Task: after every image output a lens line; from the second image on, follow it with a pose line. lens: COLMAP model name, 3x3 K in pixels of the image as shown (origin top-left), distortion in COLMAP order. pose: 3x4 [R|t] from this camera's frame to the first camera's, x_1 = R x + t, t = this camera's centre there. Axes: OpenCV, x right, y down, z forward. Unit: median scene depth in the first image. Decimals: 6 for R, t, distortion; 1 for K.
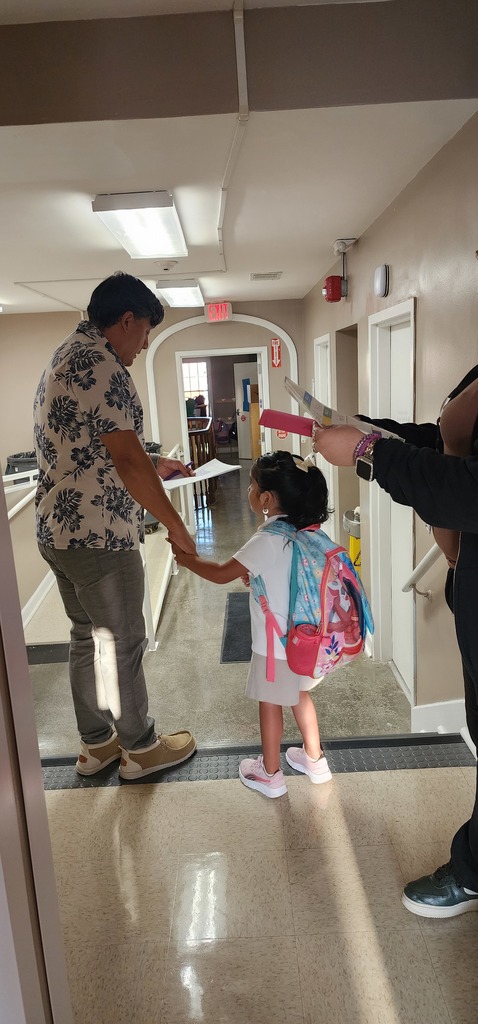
lens RADIAL K [[644.2, 0, 239.0], [0, 644.2, 512.0], [0, 0, 1]] dist [0.000492, -0.000404]
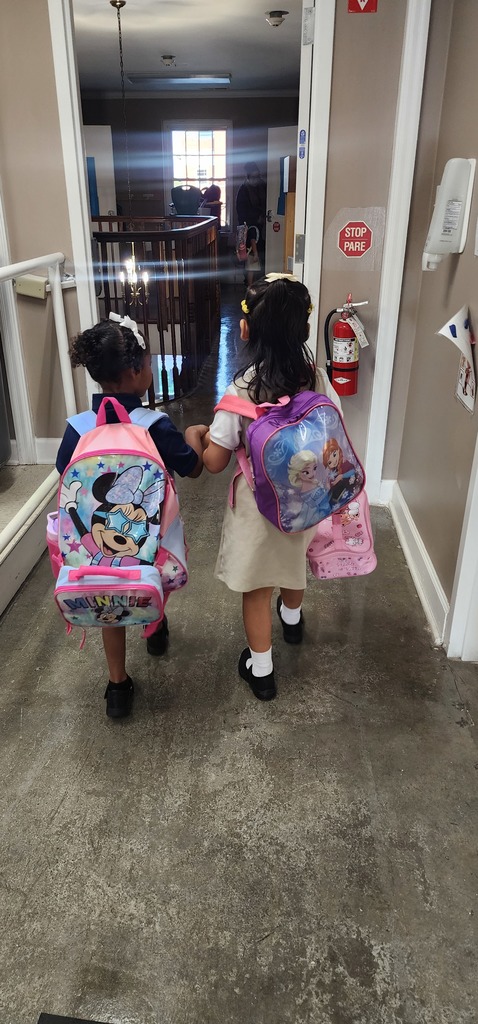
lens RADIAL K [[644.2, 0, 239.0], [0, 644.2, 512.0], [0, 0, 1]] dist [0.000492, -0.000404]
pose [[0.996083, 0.080292, -0.037048, 0.031975], [-0.068551, 0.965799, 0.250065, -0.068447], [0.055859, -0.246545, 0.967520, 0.680003]]
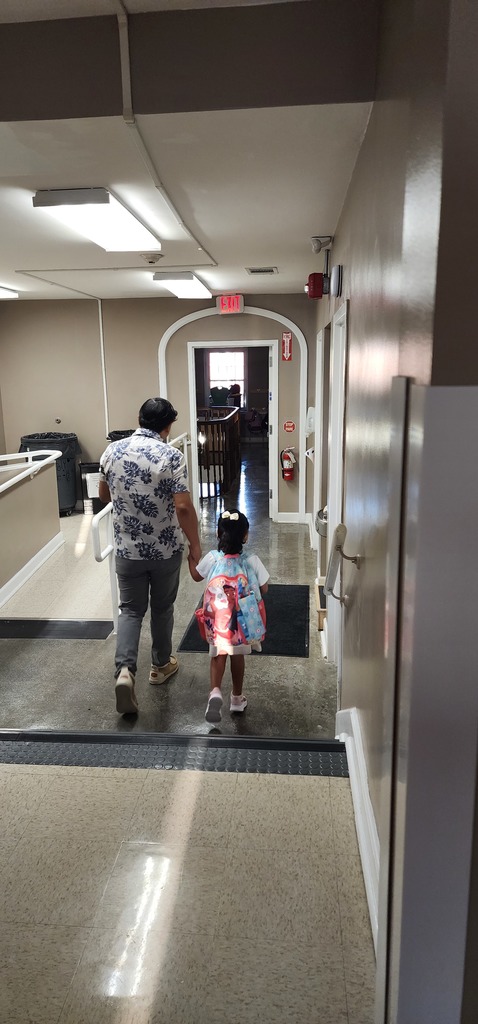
lens RADIAL K [[638.3, 0, 237.0], [0, 638.3, 499.2], [0, 0, 1]] dist [0.005128, 0.001094]
pose [[0.994623, 0.057284, -0.086273, 0.085488], [-0.057315, 0.998354, 0.002129, -0.007638], [0.086253, 0.002827, 0.996269, 0.003020]]
